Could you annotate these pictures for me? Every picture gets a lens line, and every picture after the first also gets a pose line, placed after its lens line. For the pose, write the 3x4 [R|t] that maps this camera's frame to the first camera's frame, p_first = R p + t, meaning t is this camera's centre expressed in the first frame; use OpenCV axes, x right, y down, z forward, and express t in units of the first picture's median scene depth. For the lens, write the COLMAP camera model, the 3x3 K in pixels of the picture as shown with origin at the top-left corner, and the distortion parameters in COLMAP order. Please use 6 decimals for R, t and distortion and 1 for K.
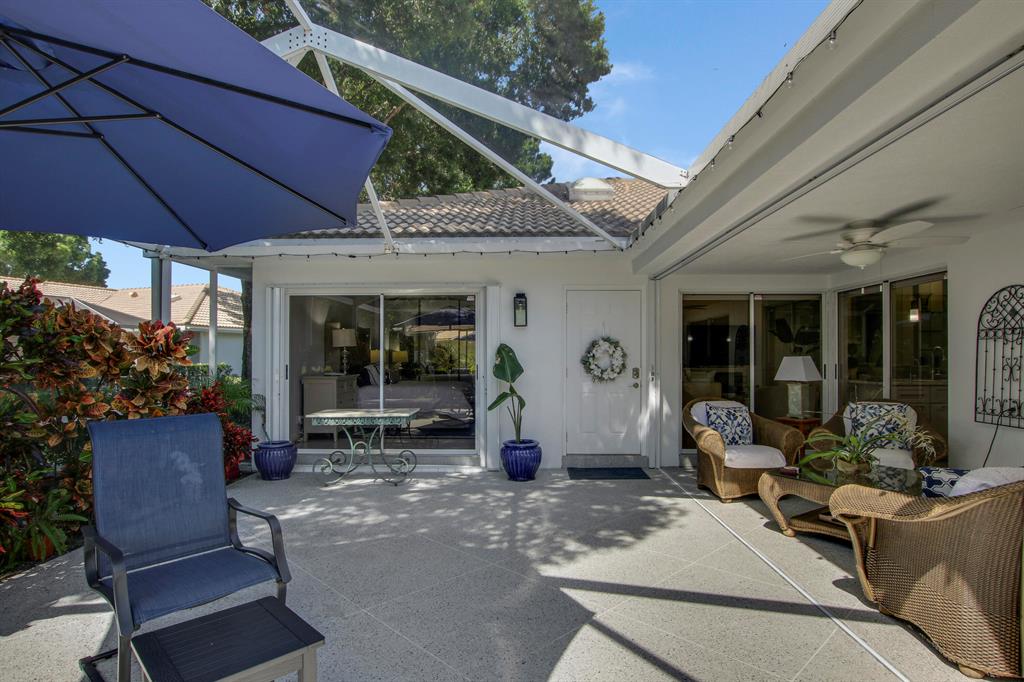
lens RADIAL K [[548.1, 0, 511.6], [0, 548.1, 351.9], [0, 0, 1]] dist [-0.013875, 0.001953]
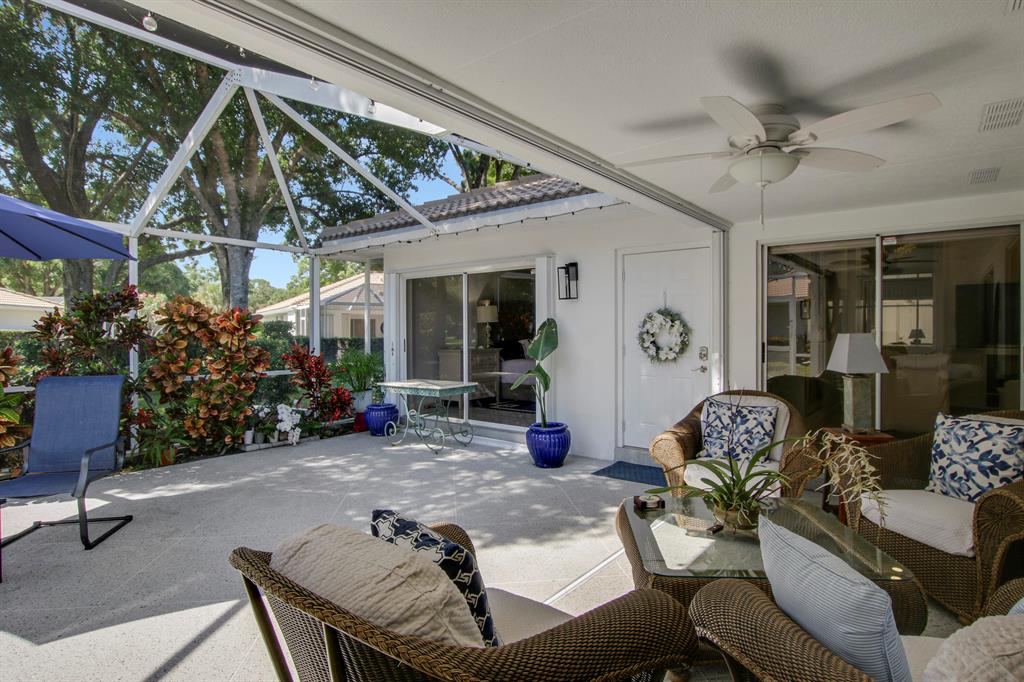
lens RADIAL K [[548.1, 0, 510.0], [0, 548.1, 332.6], [0, 0, 1]] dist [-0.013875, 0.001953]
pose [[0.797623, 0.002602, -0.603150, 0.580459], [0.007160, 0.999879, 0.013783, -0.004741], [0.603113, -0.015312, 0.797508, 0.255760]]
